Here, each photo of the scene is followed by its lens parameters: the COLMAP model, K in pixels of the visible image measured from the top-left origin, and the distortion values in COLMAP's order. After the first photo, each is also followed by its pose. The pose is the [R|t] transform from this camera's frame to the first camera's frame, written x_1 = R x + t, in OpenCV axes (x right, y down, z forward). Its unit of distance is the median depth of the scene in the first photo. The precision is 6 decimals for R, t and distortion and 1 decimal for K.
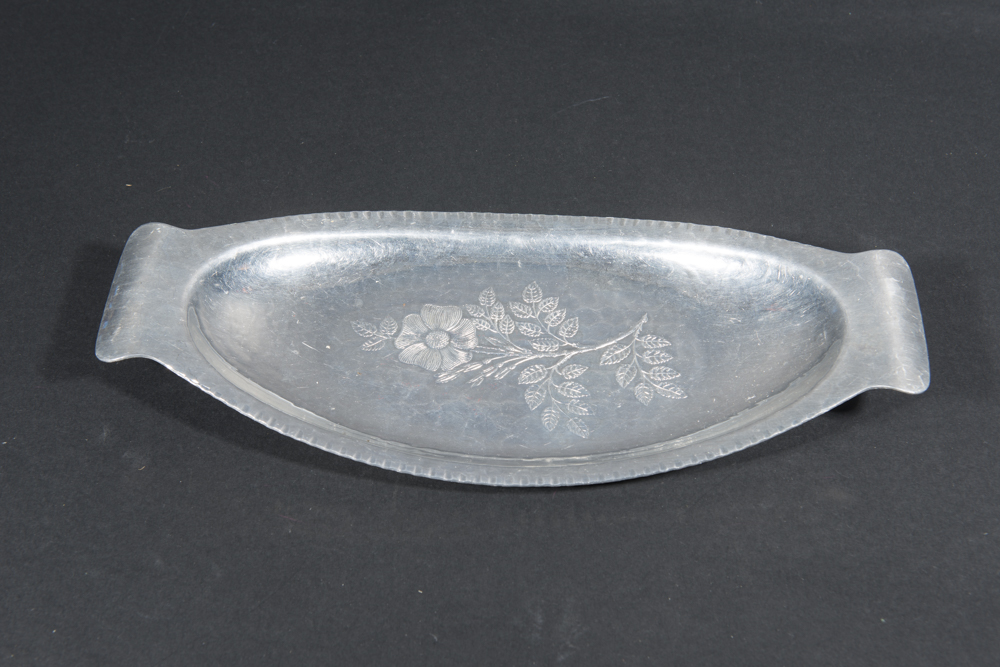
lens RADIAL K [[1551.8, 0, 505.5], [0, 1551.8, 328.7], [0, 0, 1]] dist [0.117040, 0.000000]
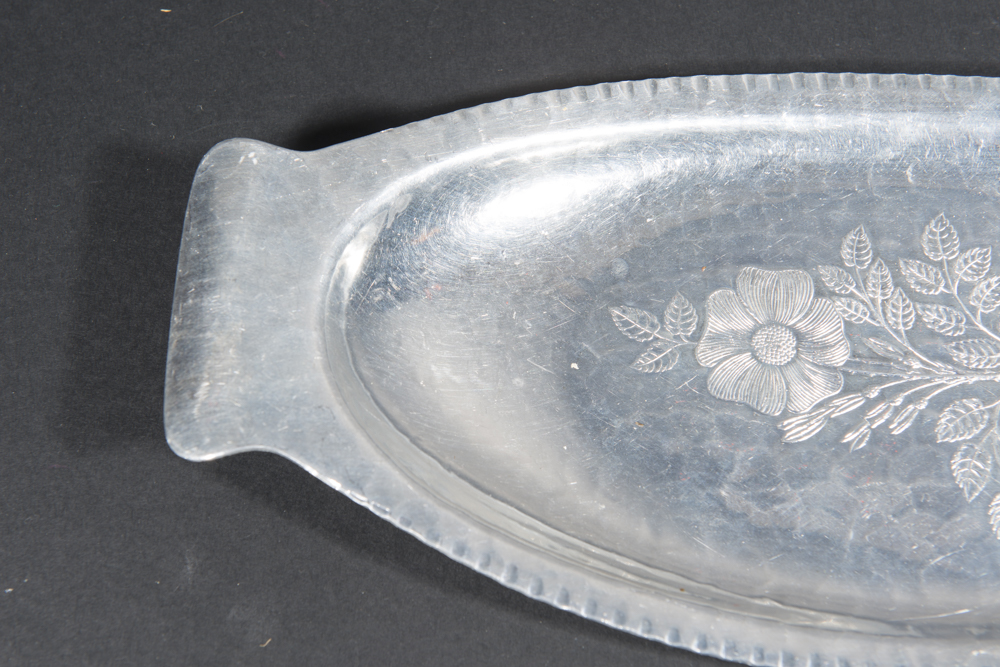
lens RADIAL K [[1920.6, 0, 498.9], [0, 1920.6, 336.4], [0, 0, 1]] dist [0.072004, 0.000000]
pose [[0.999906, -0.013652, 0.000909, -0.141322], [0.012872, 0.961116, 0.275845, -0.182895], [-0.004639, -0.275807, 0.961202, 0.362494]]
